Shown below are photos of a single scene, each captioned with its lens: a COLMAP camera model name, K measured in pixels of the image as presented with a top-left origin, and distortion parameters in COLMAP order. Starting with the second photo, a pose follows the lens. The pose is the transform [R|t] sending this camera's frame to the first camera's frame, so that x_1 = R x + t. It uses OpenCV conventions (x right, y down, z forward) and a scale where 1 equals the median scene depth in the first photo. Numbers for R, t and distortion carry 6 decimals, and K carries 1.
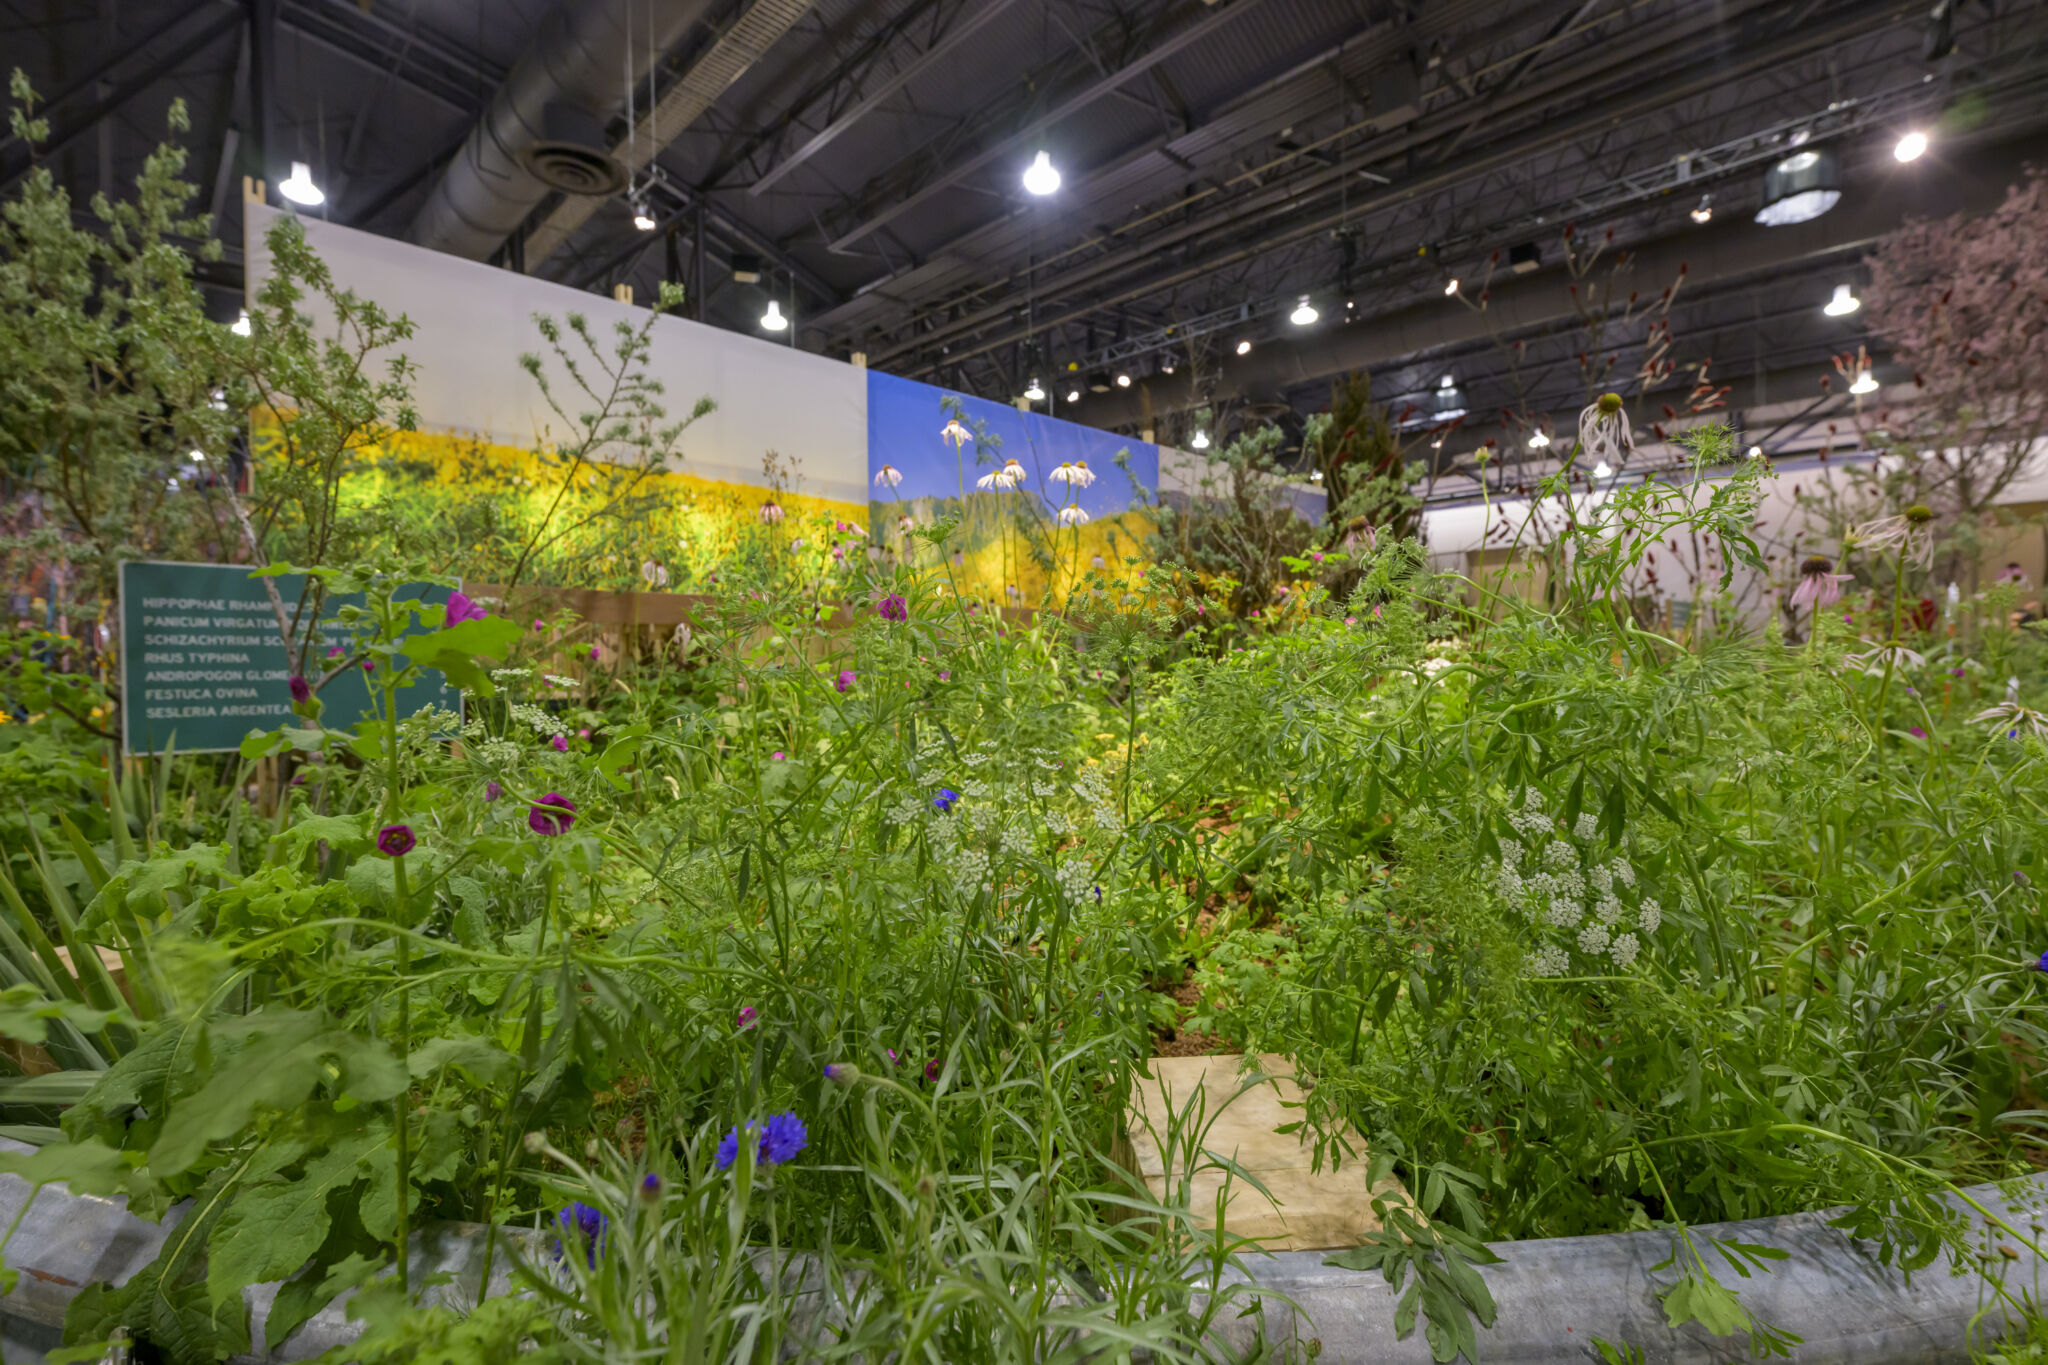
lens RADIAL K [[939.2, 0, 1026.0], [0, 939.2, 687.2], [0, 0, 1]] dist [0.000047, -0.000450]
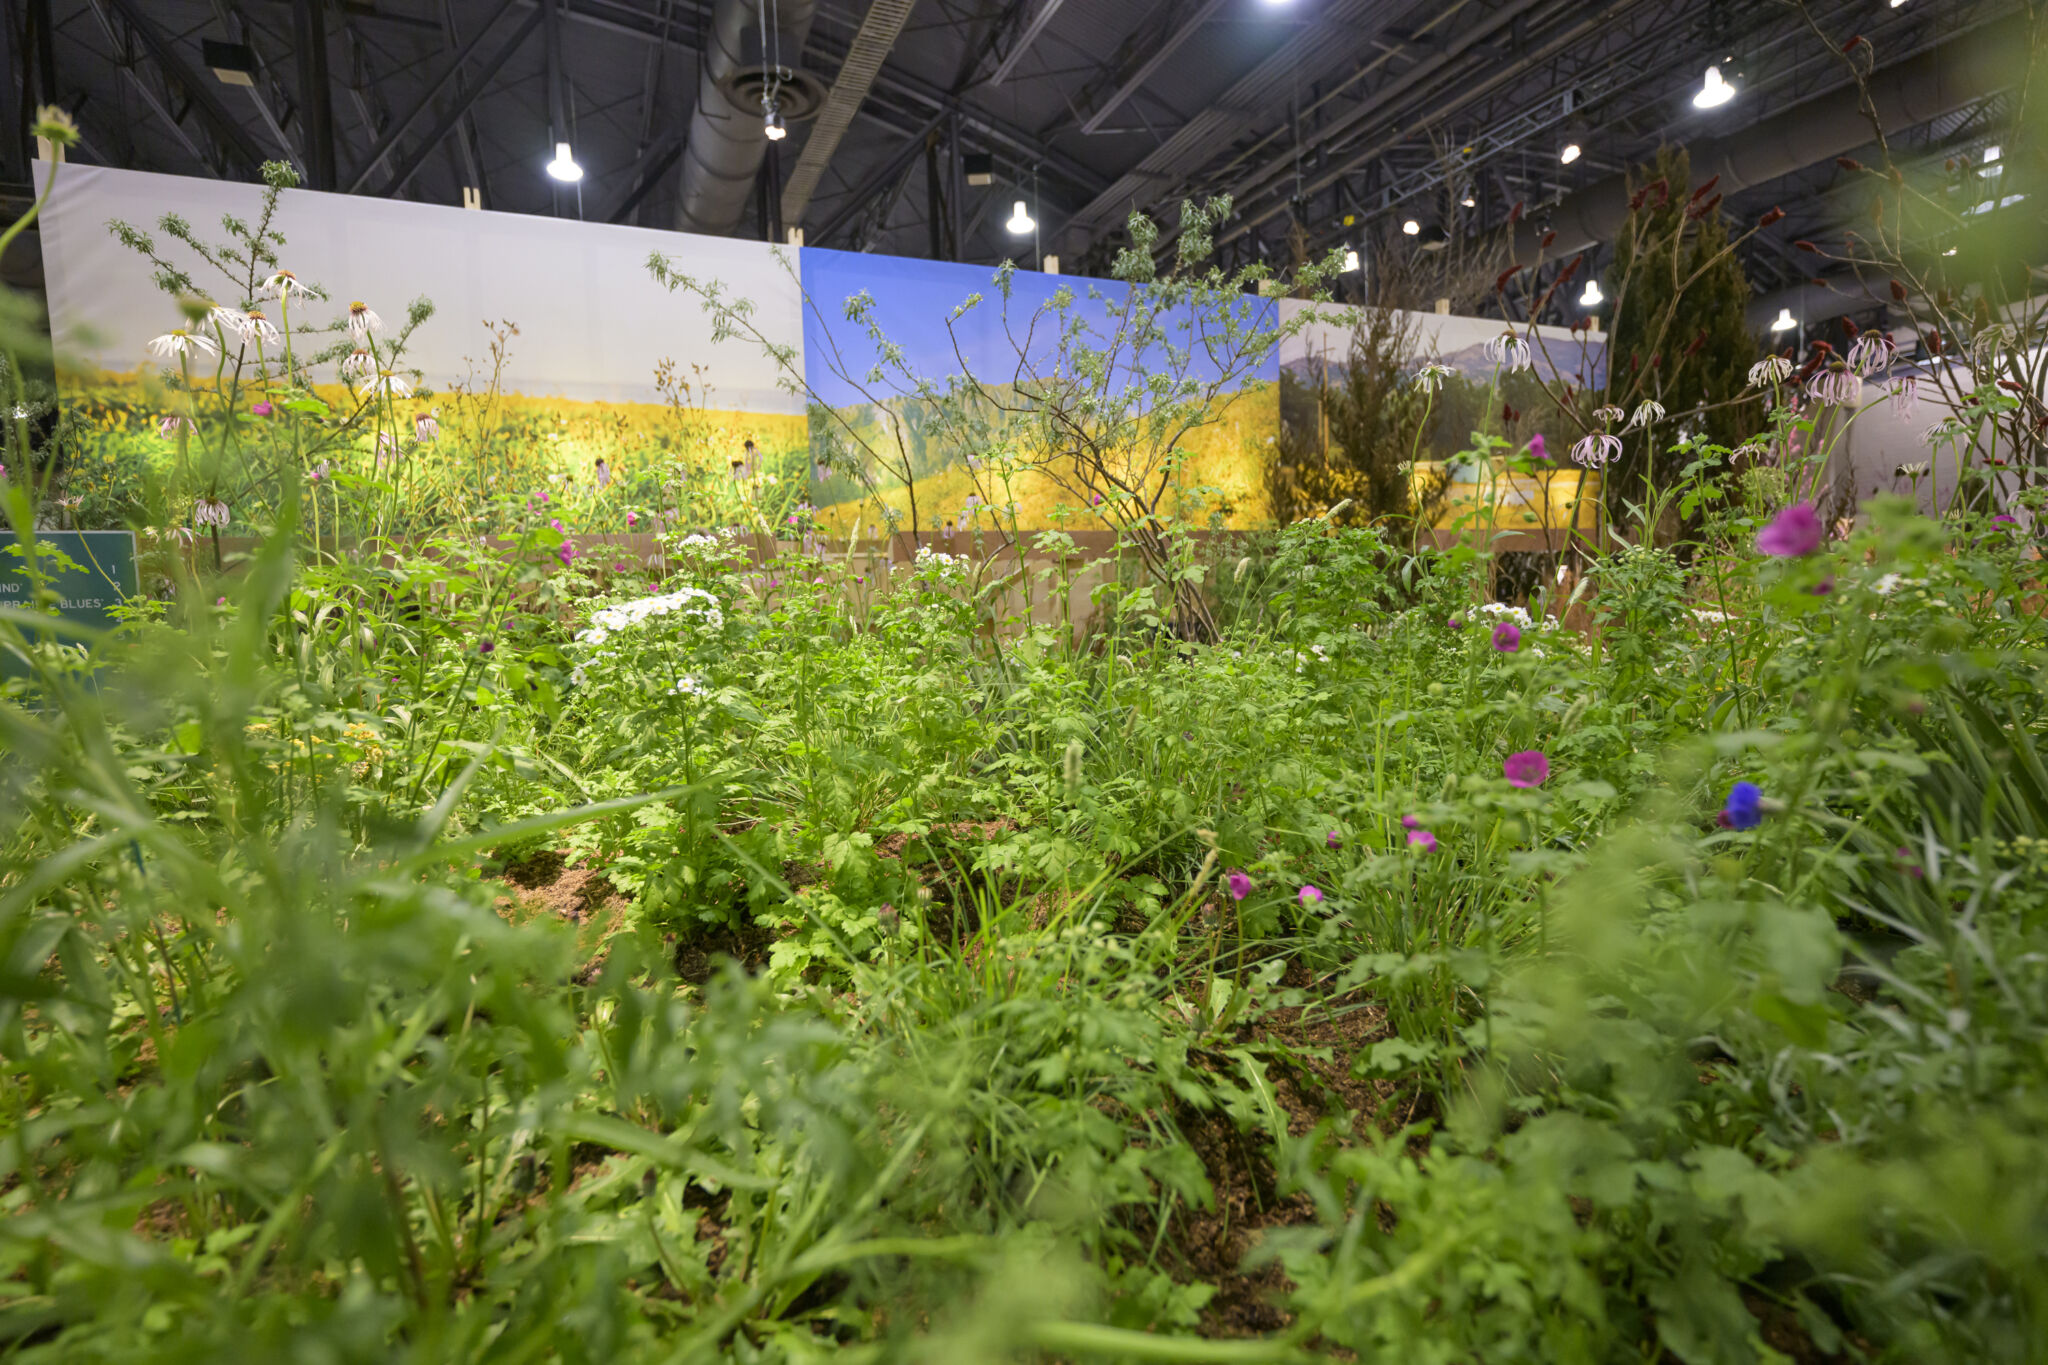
lens RADIAL K [[1025.8, 0, 1017.9], [0, 1025.8, 667.5], [0, 0, 1]] dist [0.002071, -0.000421]
pose [[0.928036, -0.000717, -0.372489, 0.334747], [0.016174, 0.999133, 0.038374, -0.004919], [0.372139, -0.041637, 0.927243, 0.226852]]
